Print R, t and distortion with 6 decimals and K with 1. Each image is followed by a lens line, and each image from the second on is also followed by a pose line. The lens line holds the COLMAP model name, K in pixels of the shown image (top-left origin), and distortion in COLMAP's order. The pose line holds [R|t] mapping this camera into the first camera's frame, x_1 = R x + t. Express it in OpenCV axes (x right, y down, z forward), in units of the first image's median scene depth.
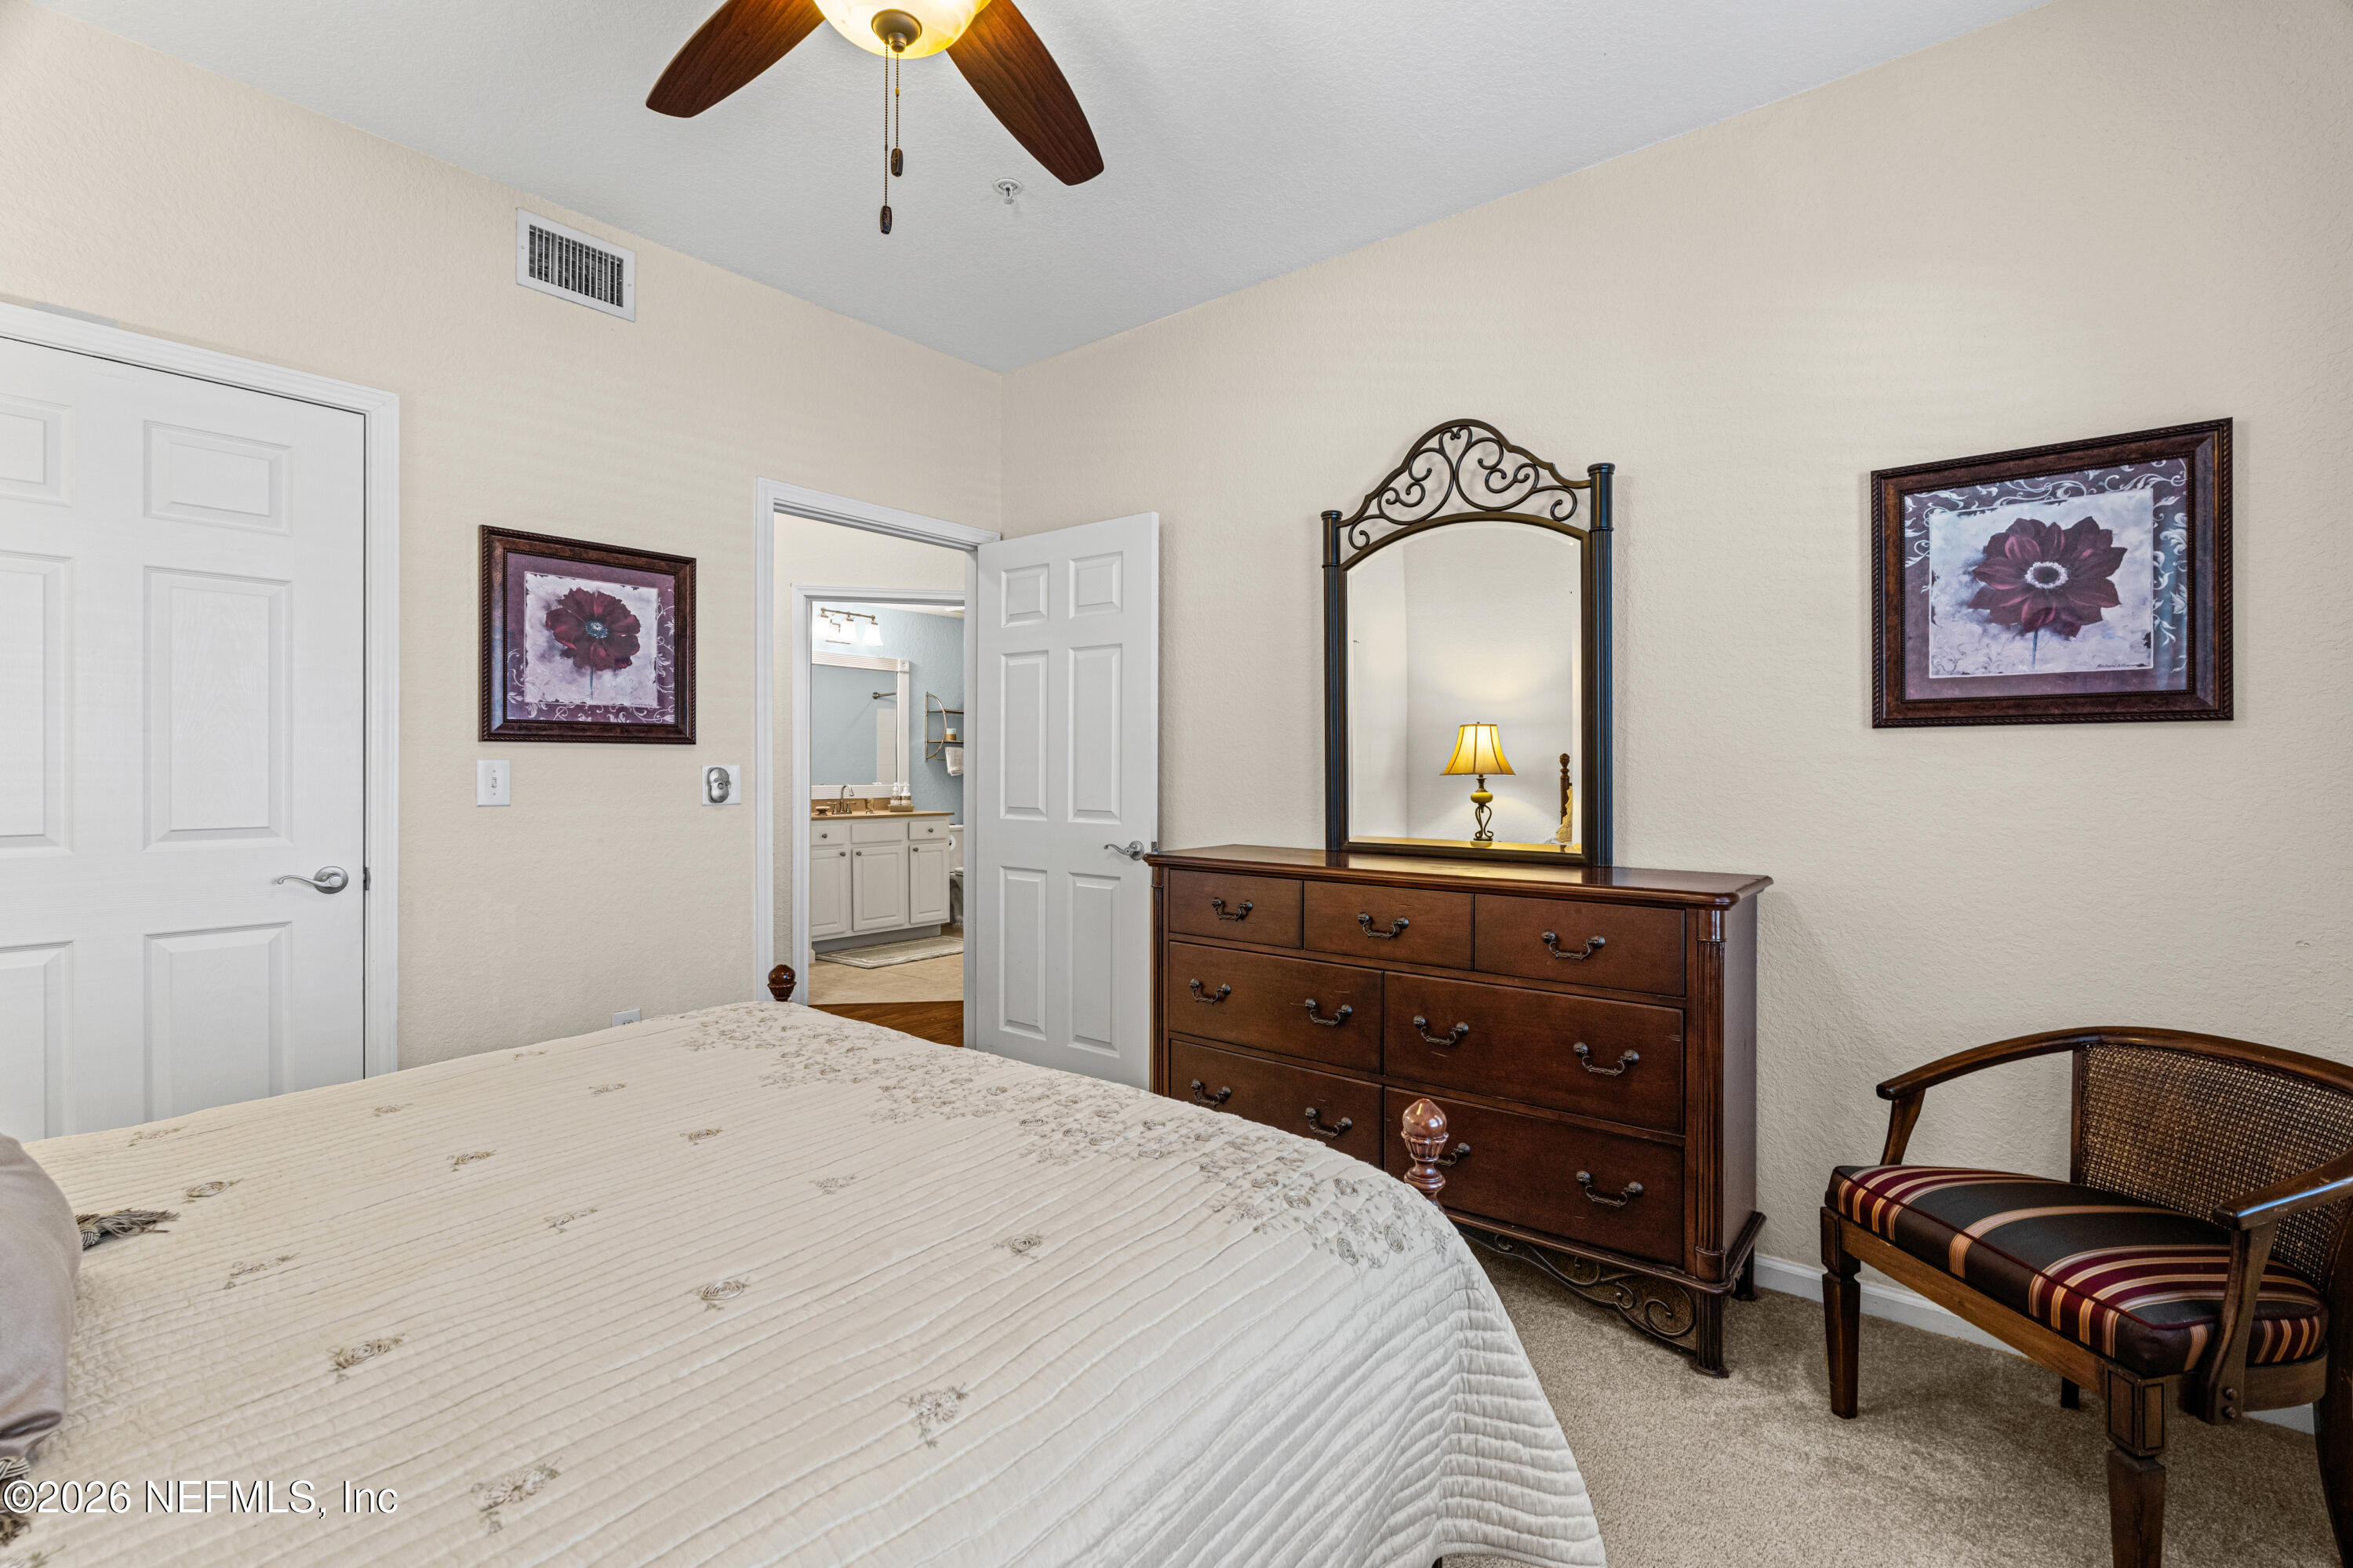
lens RADIAL K [[1033.8, 0, 1187.6], [0, 1033.8, 773.5], [0, 0, 1]] dist [-0.004064, 0.000149]
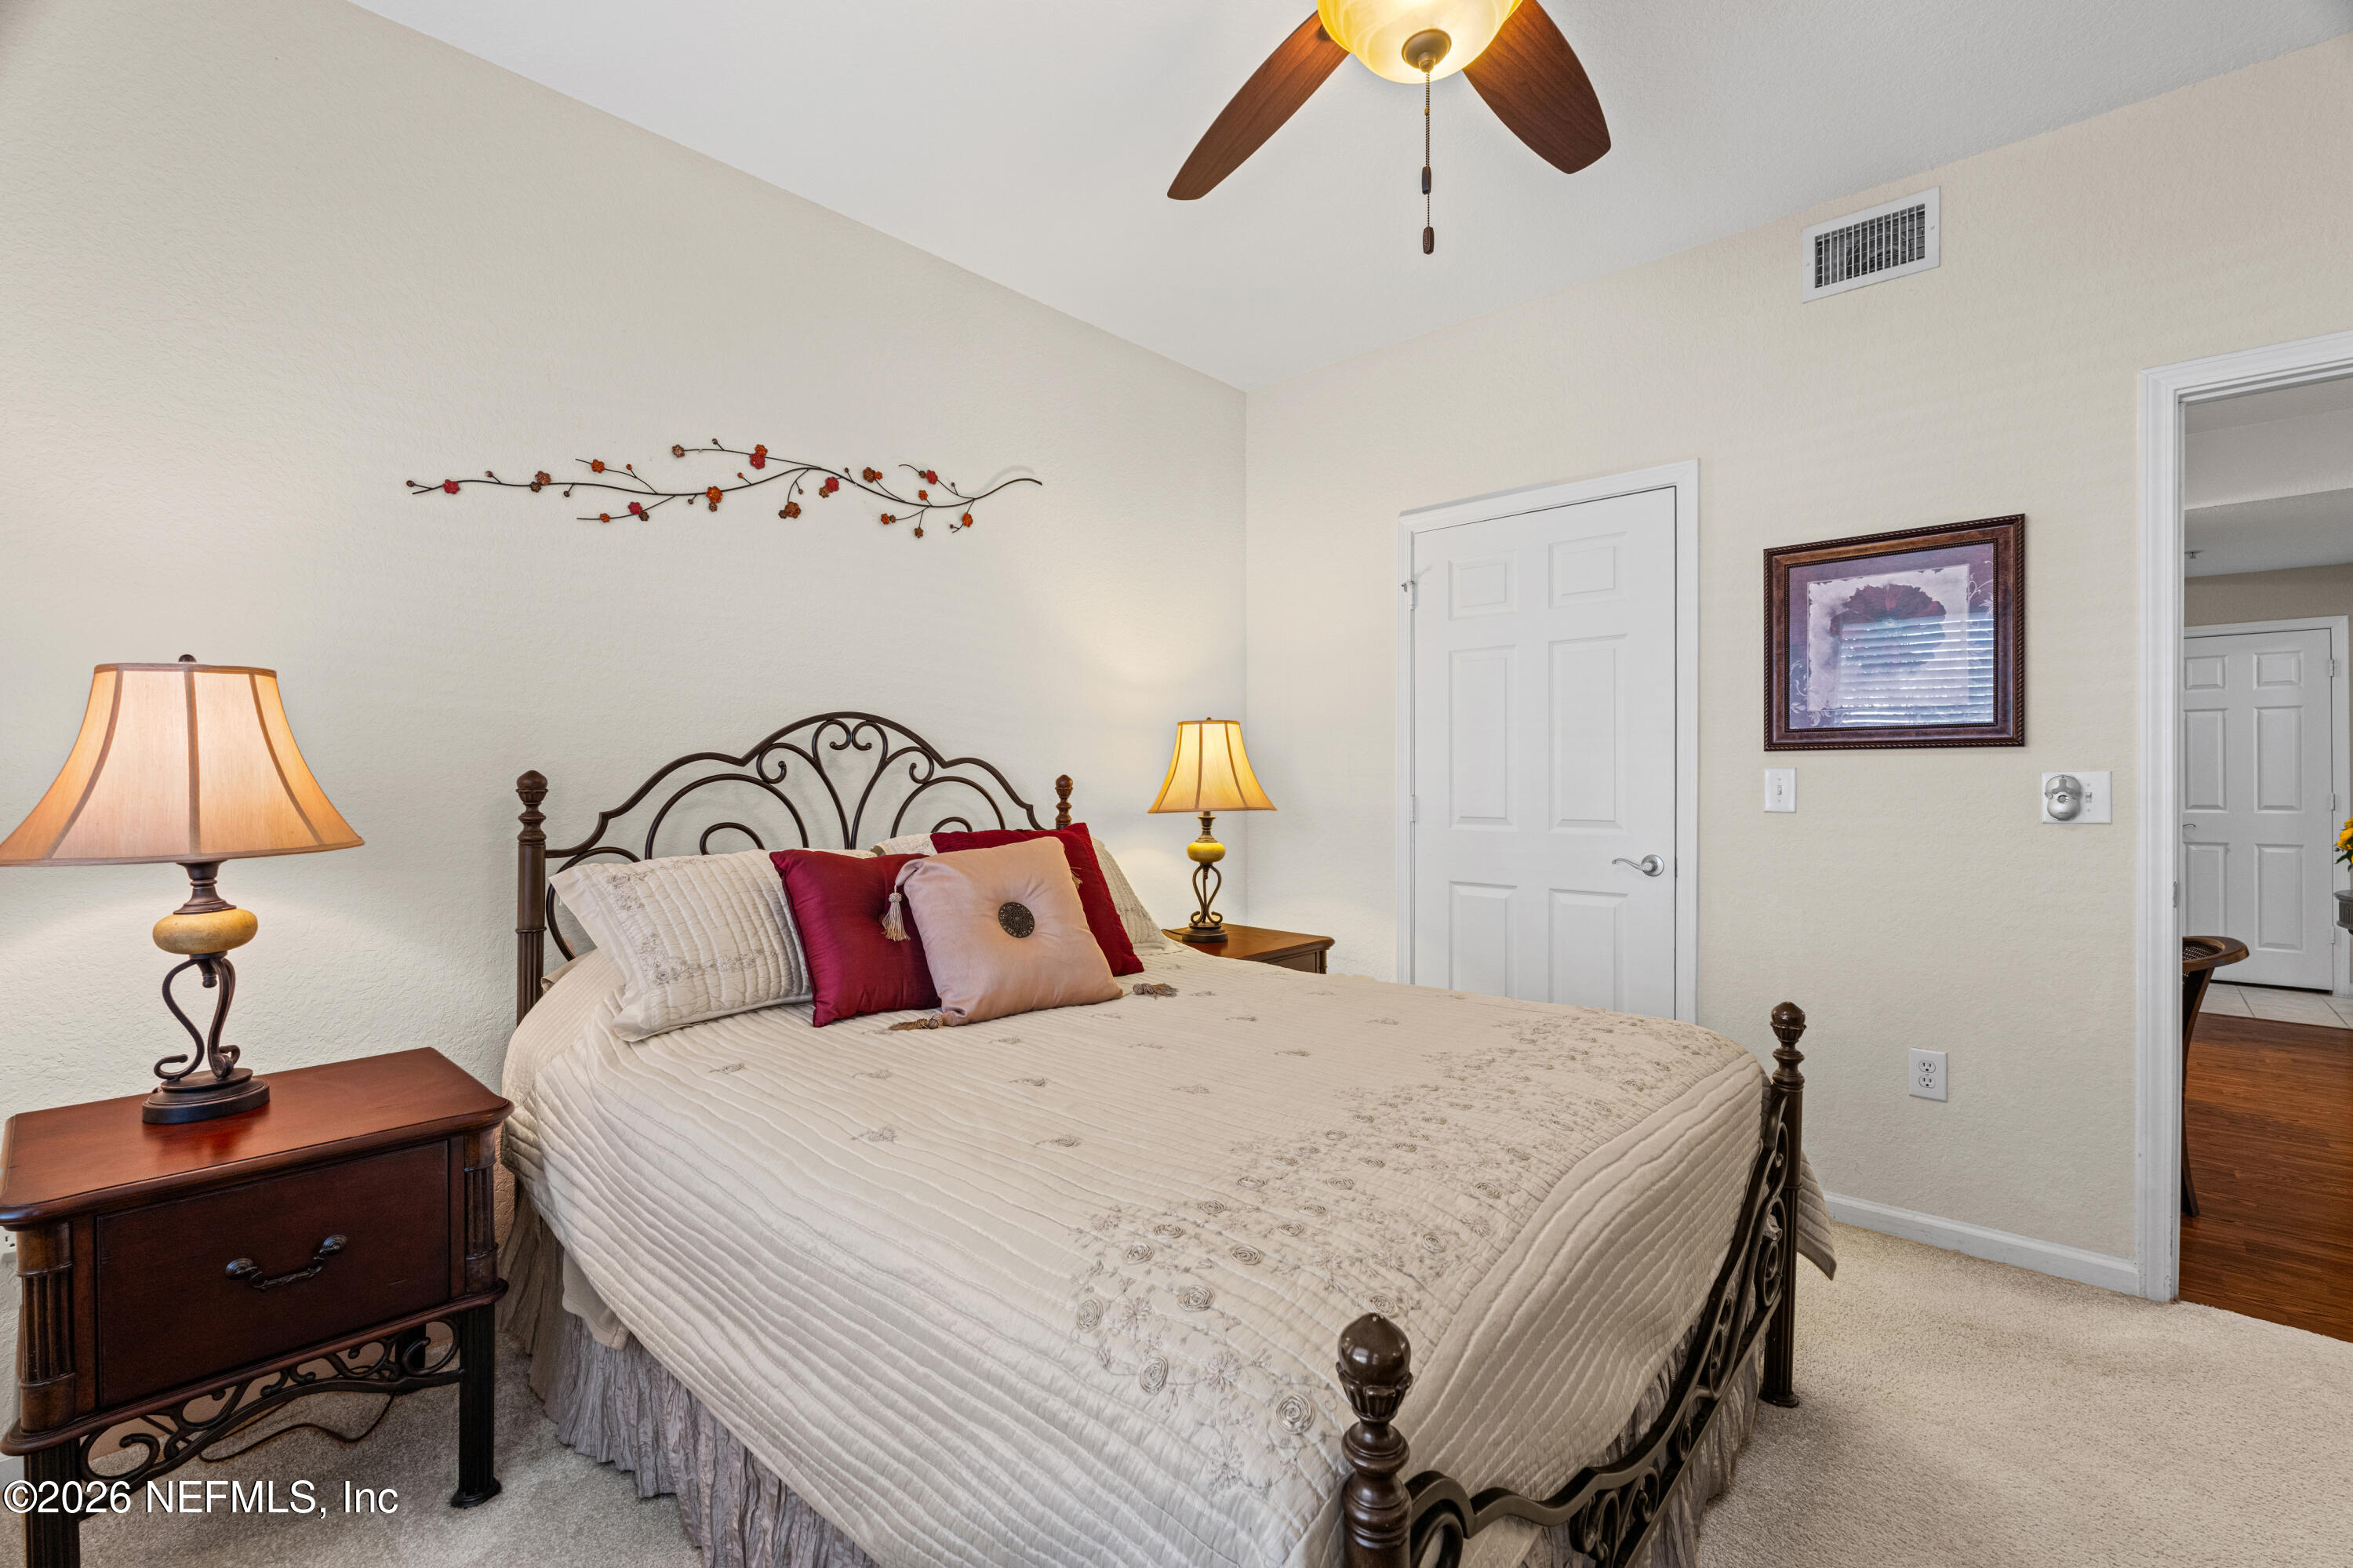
lens RADIAL K [[1033.8, 0, 1185.0], [0, 1033.8, 786.1], [0, 0, 1]] dist [-0.004064, 0.000149]
pose [[-0.069279, 0.006753, -0.997574, 0.414697], [-0.004274, 0.999966, 0.007066, 0.000025], [0.997588, 0.004753, -0.069248, 0.457971]]
